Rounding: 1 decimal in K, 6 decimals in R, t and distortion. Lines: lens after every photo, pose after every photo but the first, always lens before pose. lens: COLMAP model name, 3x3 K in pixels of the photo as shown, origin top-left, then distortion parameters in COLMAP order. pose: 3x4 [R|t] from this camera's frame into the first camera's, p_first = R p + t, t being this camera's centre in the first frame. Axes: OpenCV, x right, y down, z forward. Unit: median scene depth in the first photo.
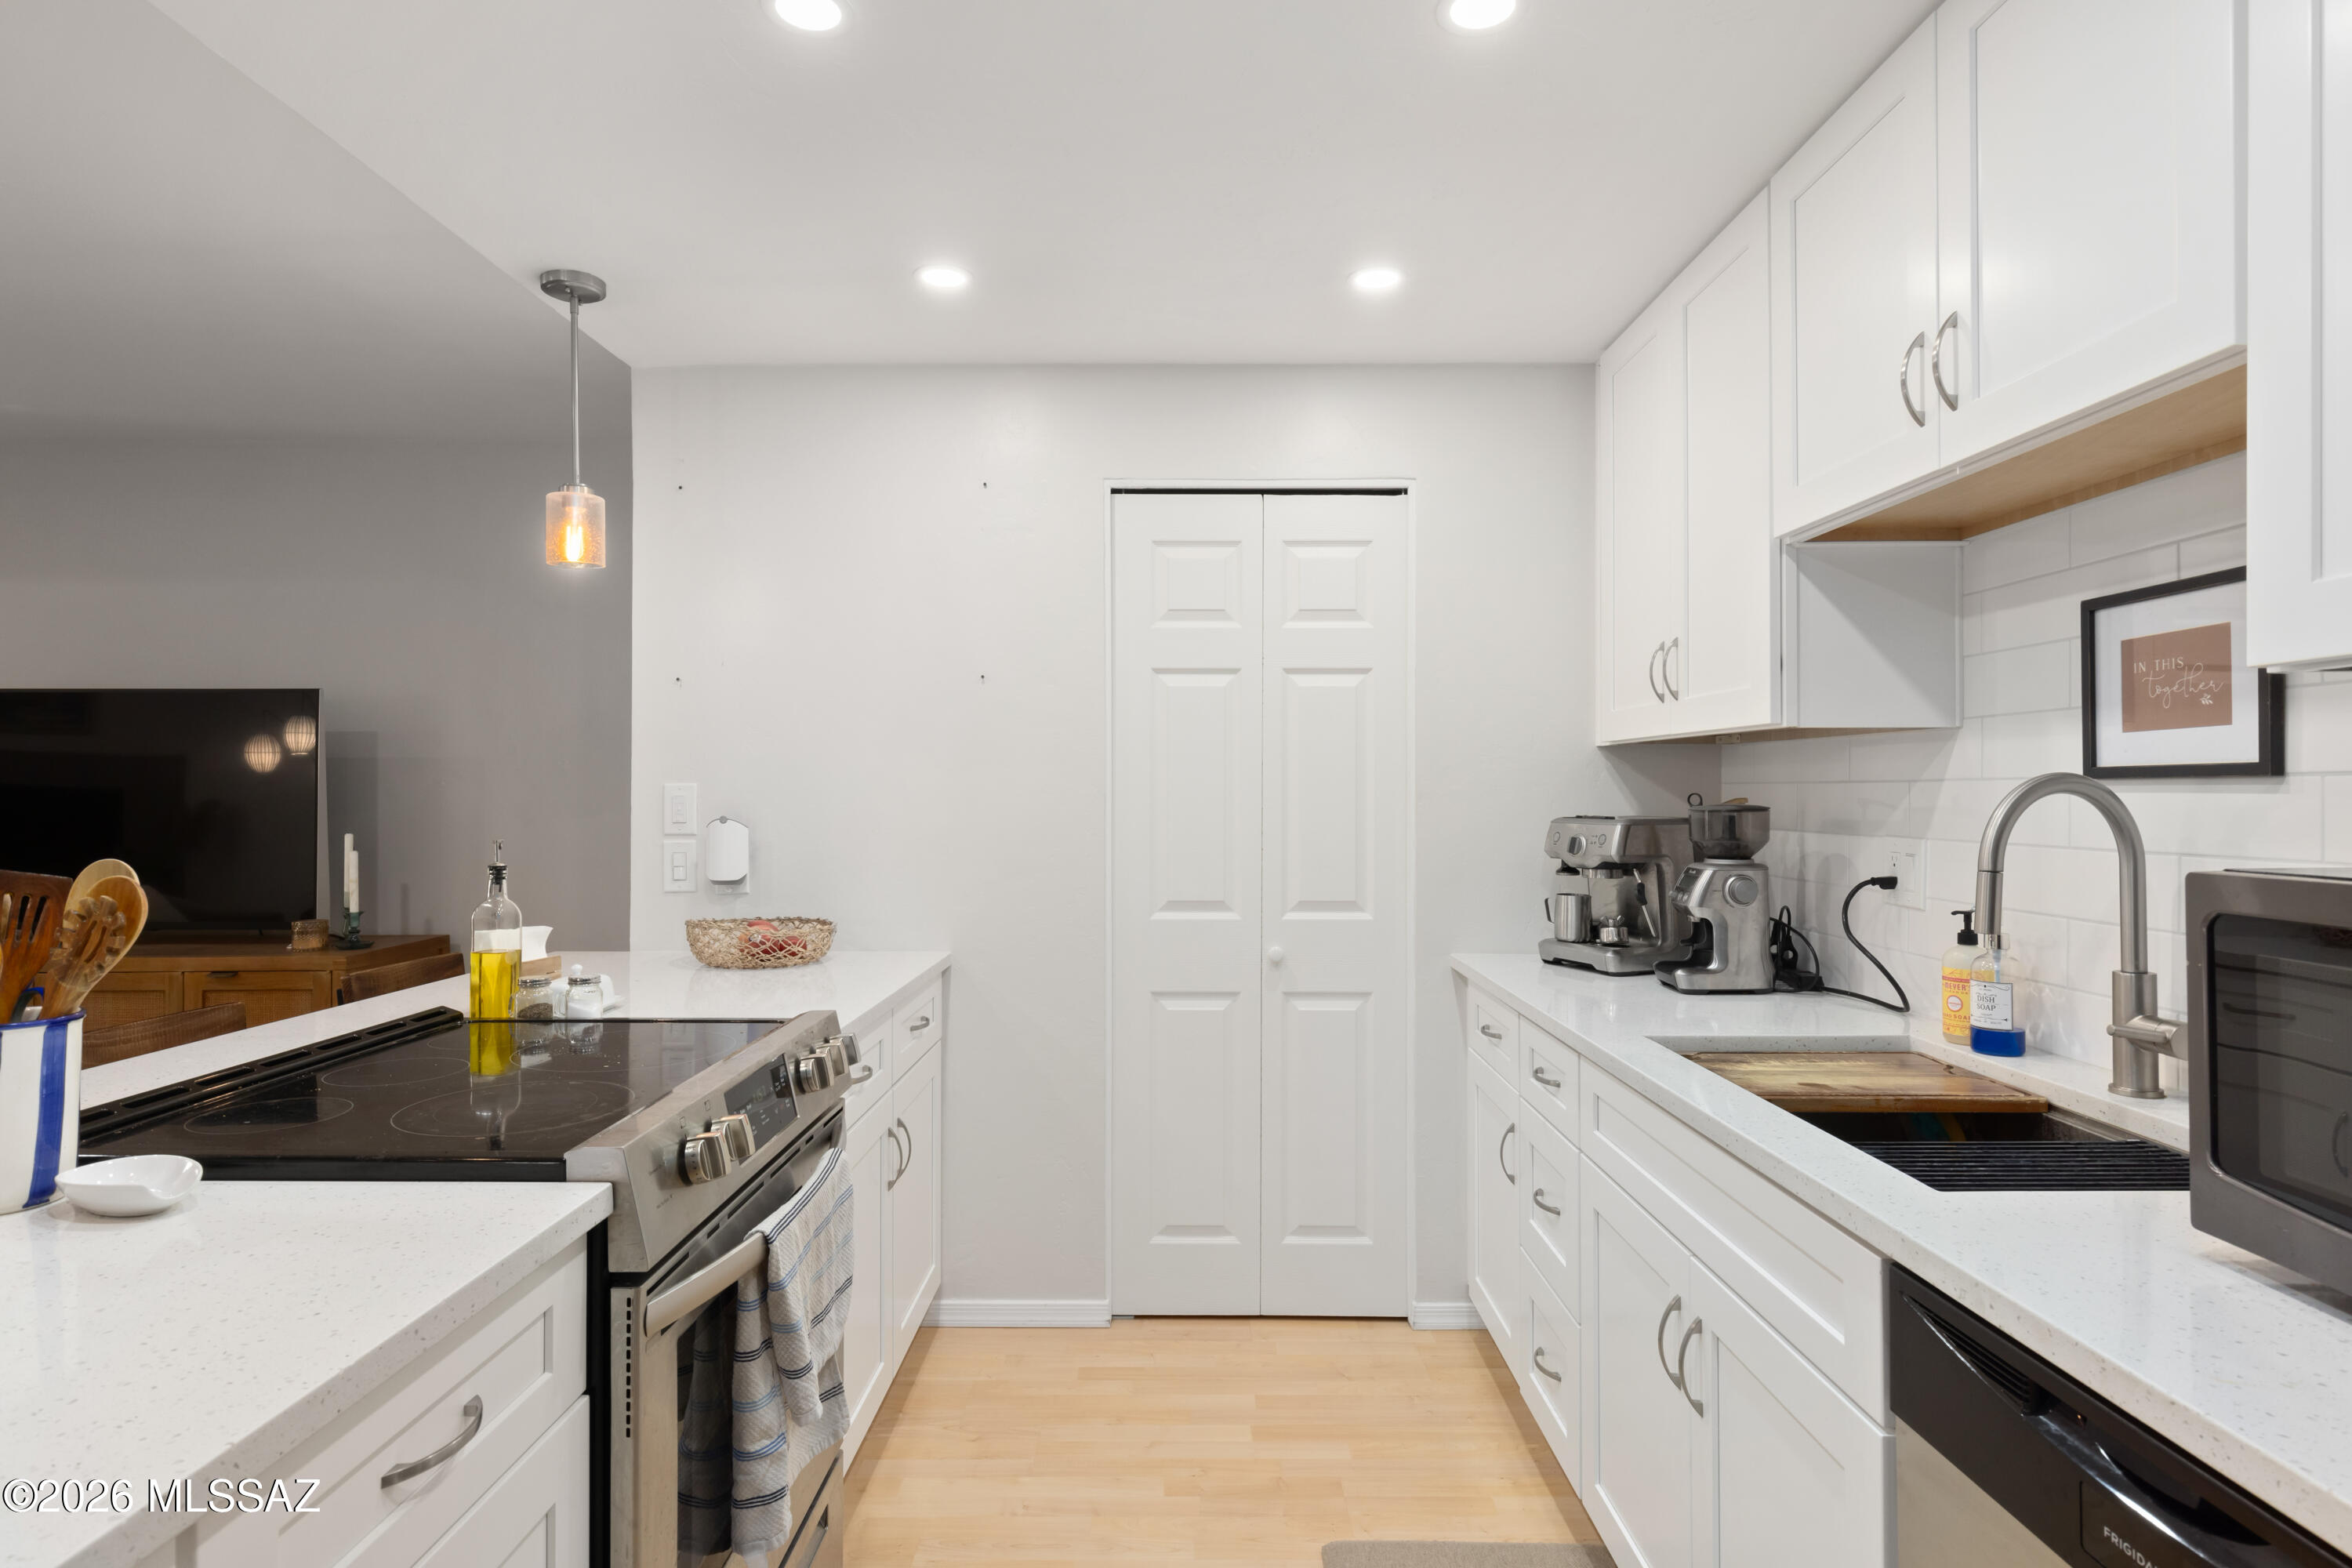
lens RADIAL K [[1234.1, 0, 1175.9], [0, 1234.1, 779.2], [0, 0, 1]] dist [-0.001049, -0.001006]
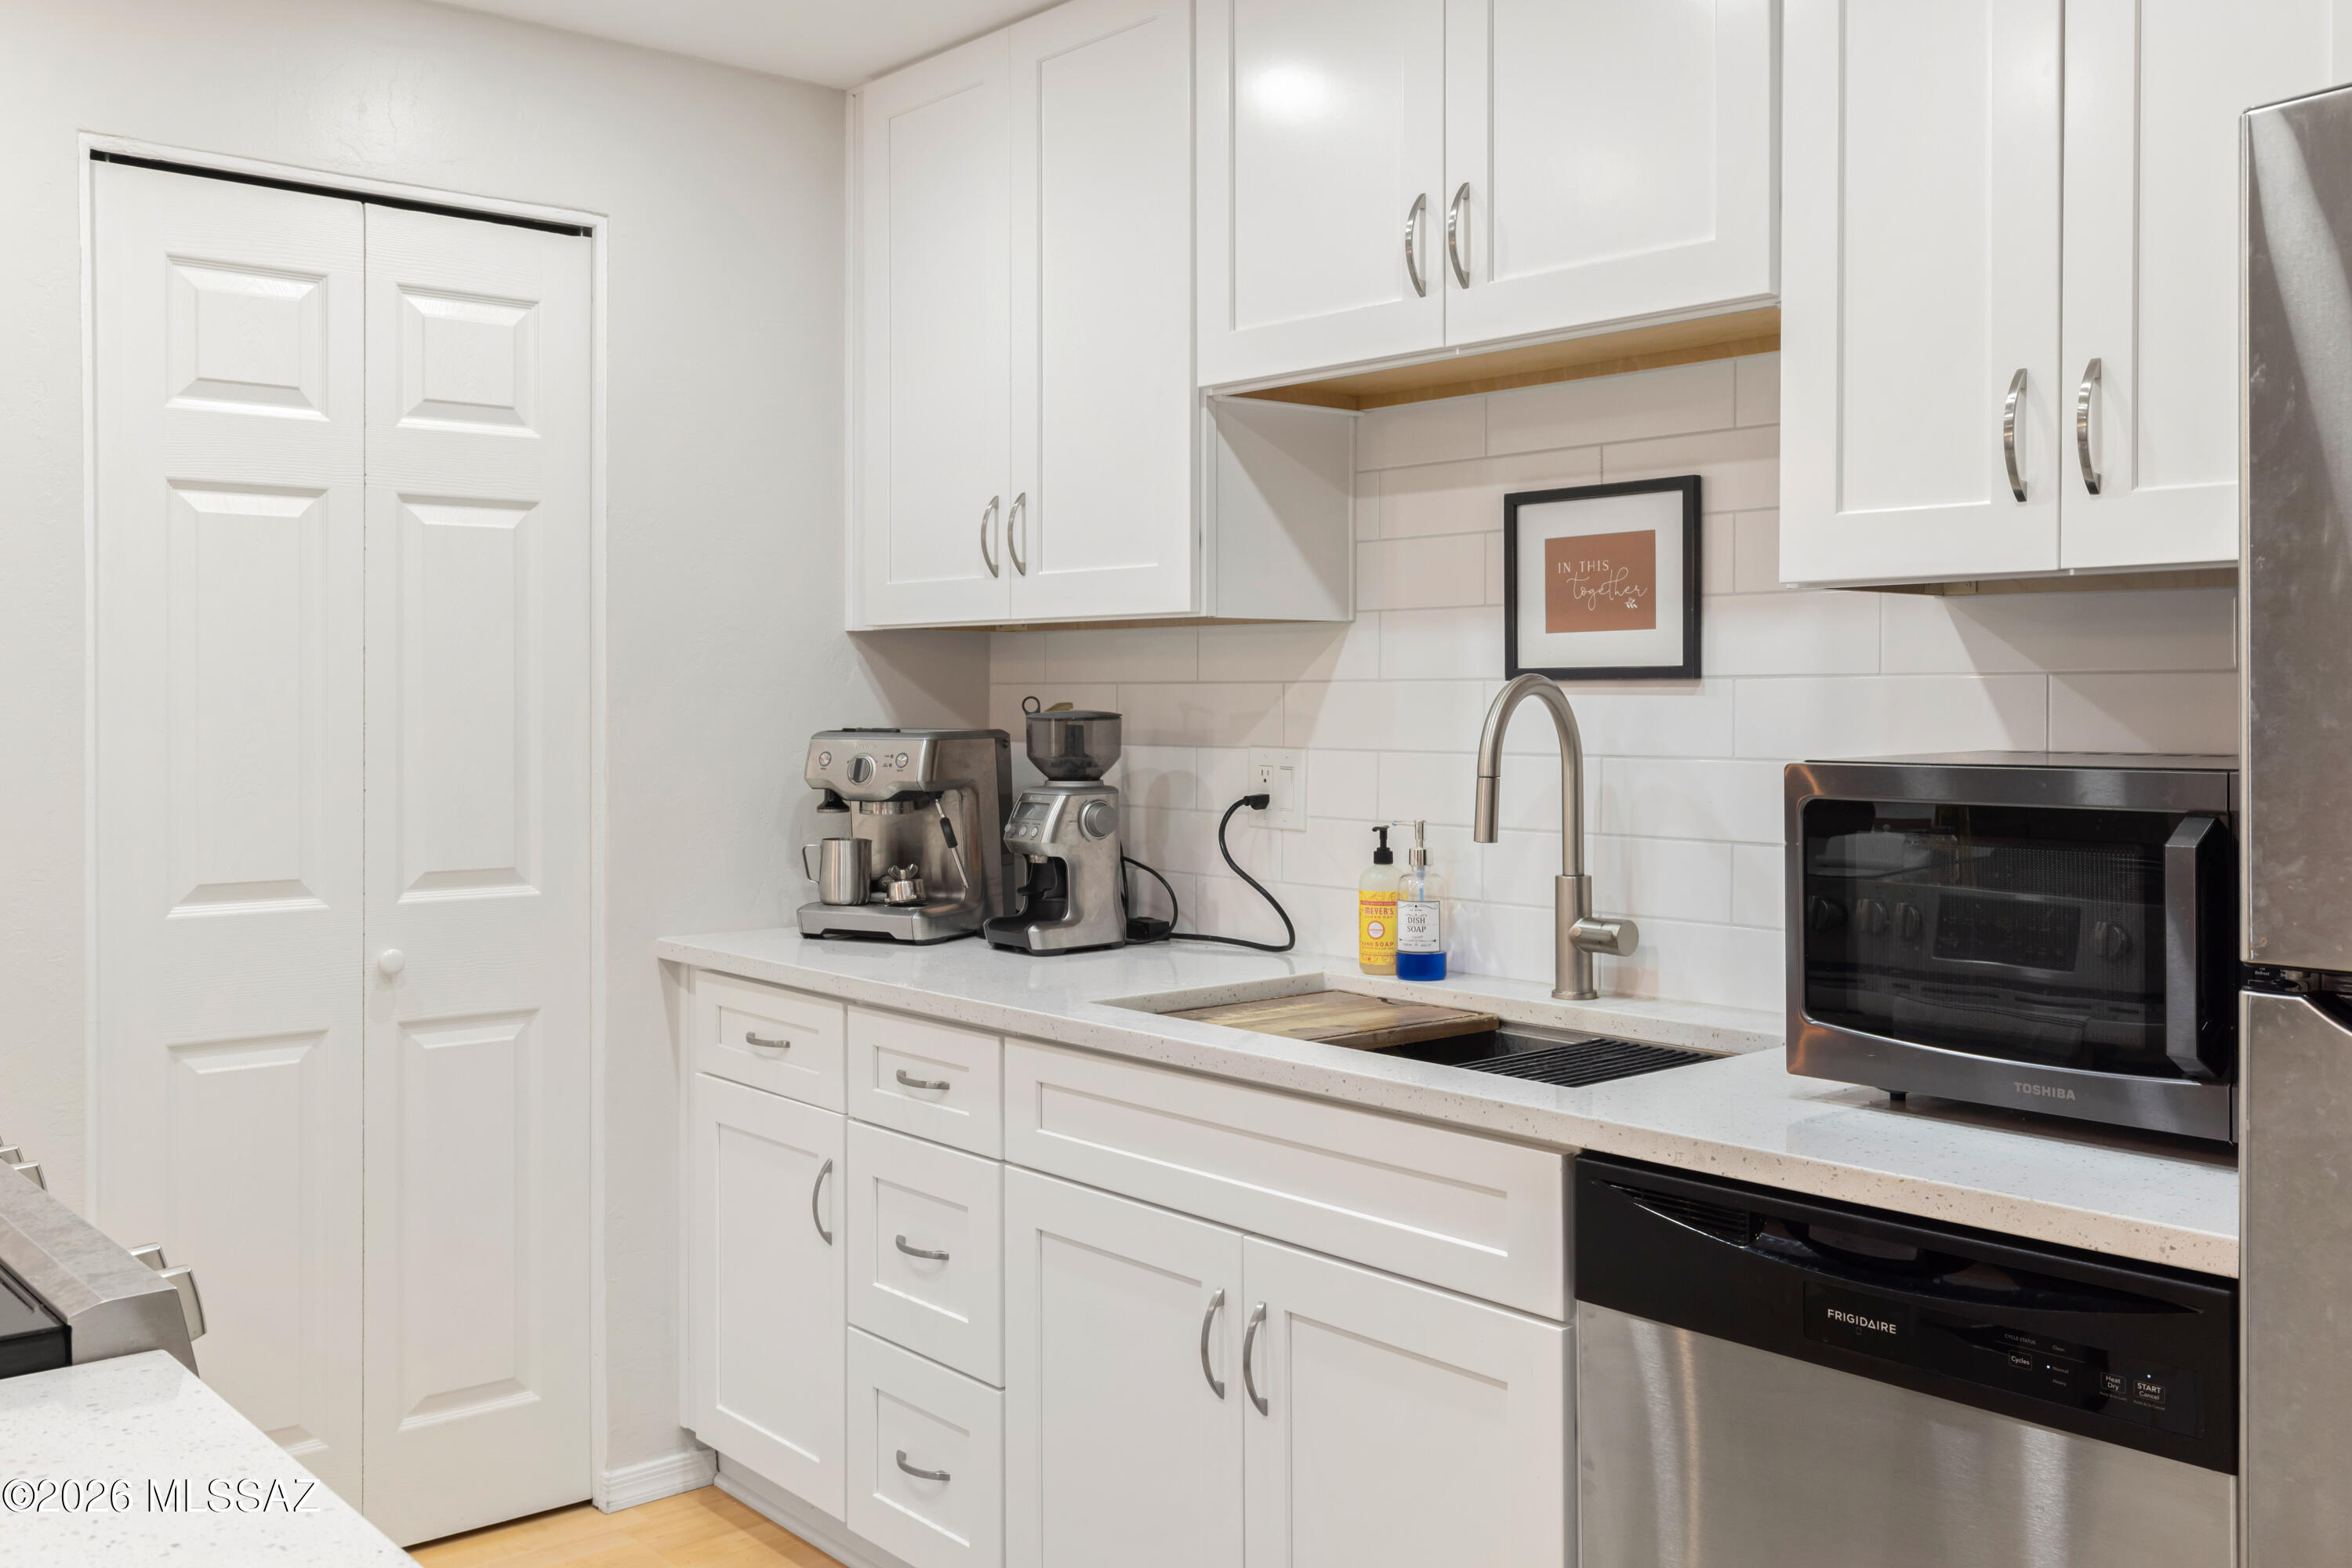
lens RADIAL K [[2091.5, 0, 1153.3], [0, 2091.5, 700.7], [0, 0, 1]] dist [0.008295, -0.002074]
pose [[0.758790, -0.002709, 0.651329, -0.437372], [-0.005452, 0.999930, 0.010511, -0.000095], [-0.651312, -0.011527, 0.758722, -0.043899]]
